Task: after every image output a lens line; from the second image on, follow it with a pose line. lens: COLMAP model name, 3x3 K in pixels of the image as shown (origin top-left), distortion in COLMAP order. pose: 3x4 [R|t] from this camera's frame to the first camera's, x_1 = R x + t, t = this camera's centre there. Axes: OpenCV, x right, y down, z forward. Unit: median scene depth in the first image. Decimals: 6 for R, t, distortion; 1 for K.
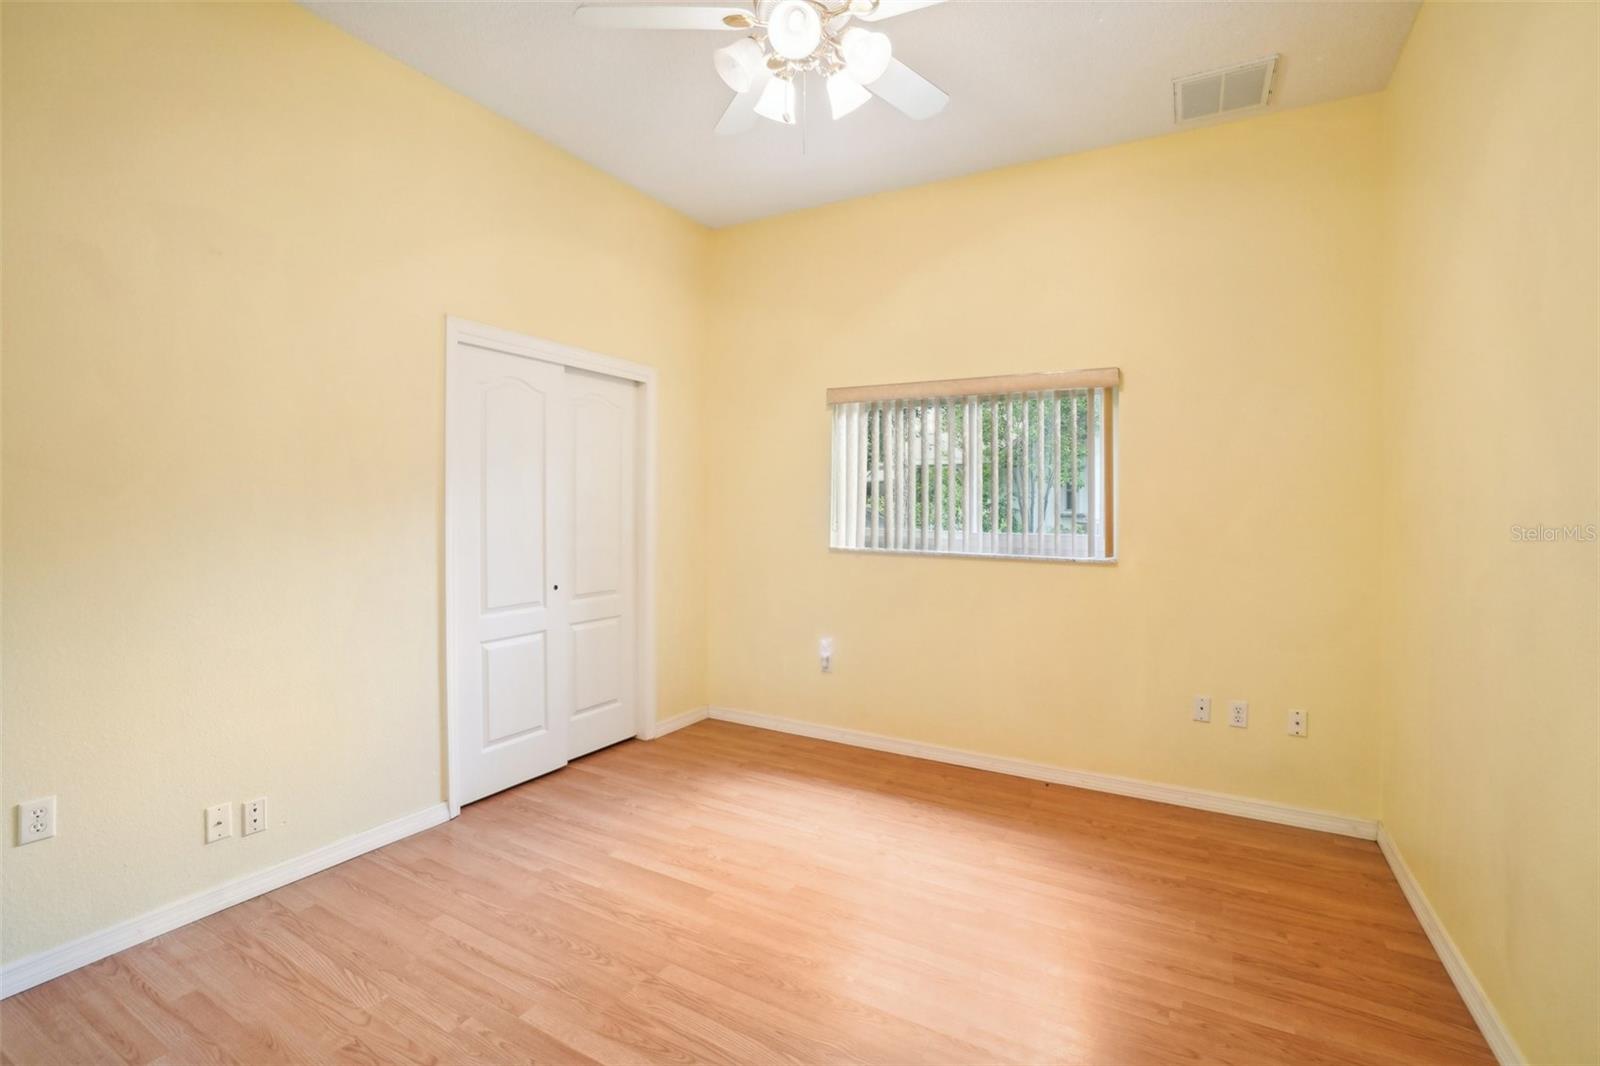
lens RADIAL K [[737.0, 0, 792.8], [0, 737.0, 510.6], [0, 0, 1]] dist [-0.061020, 0.022897]
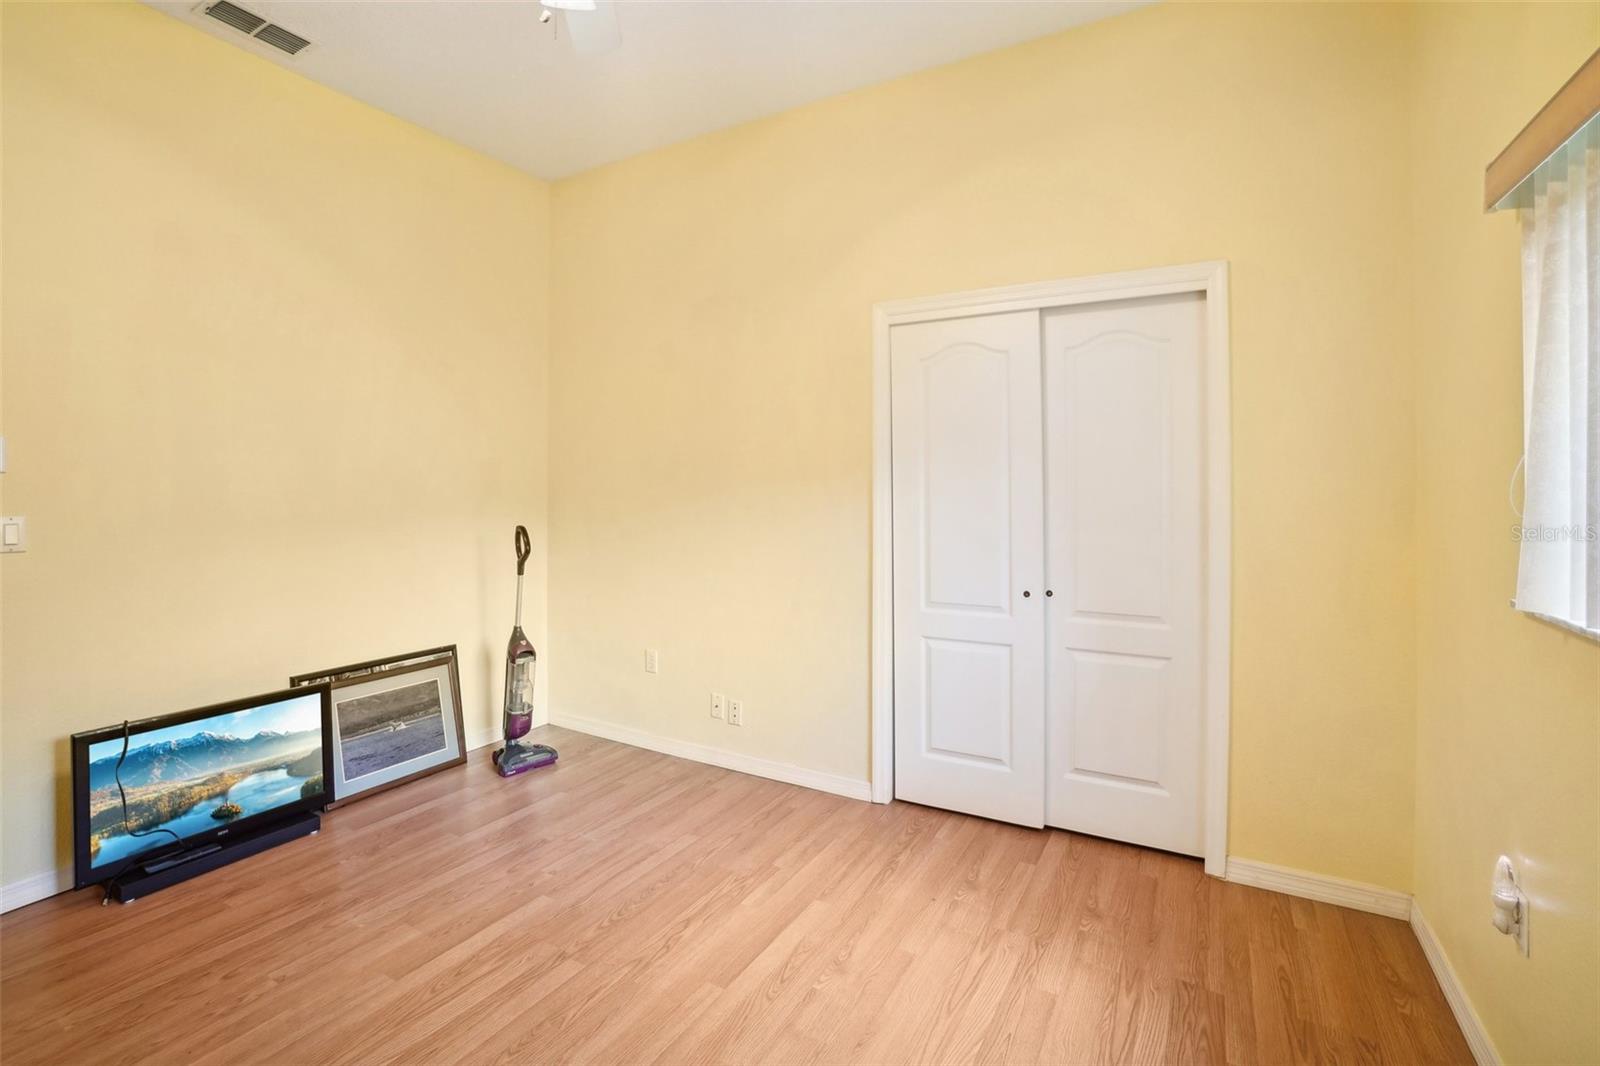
lens RADIAL K [[737.0, 0, 792.8], [0, 737.0, 510.6], [0, 0, 1]] dist [-0.061020, 0.022897]
pose [[-0.015950, 0.012493, -0.999795, 0.537168], [-0.004894, 0.999909, 0.012572, 0.009114], [0.999861, 0.005093, -0.015887, 0.899016]]
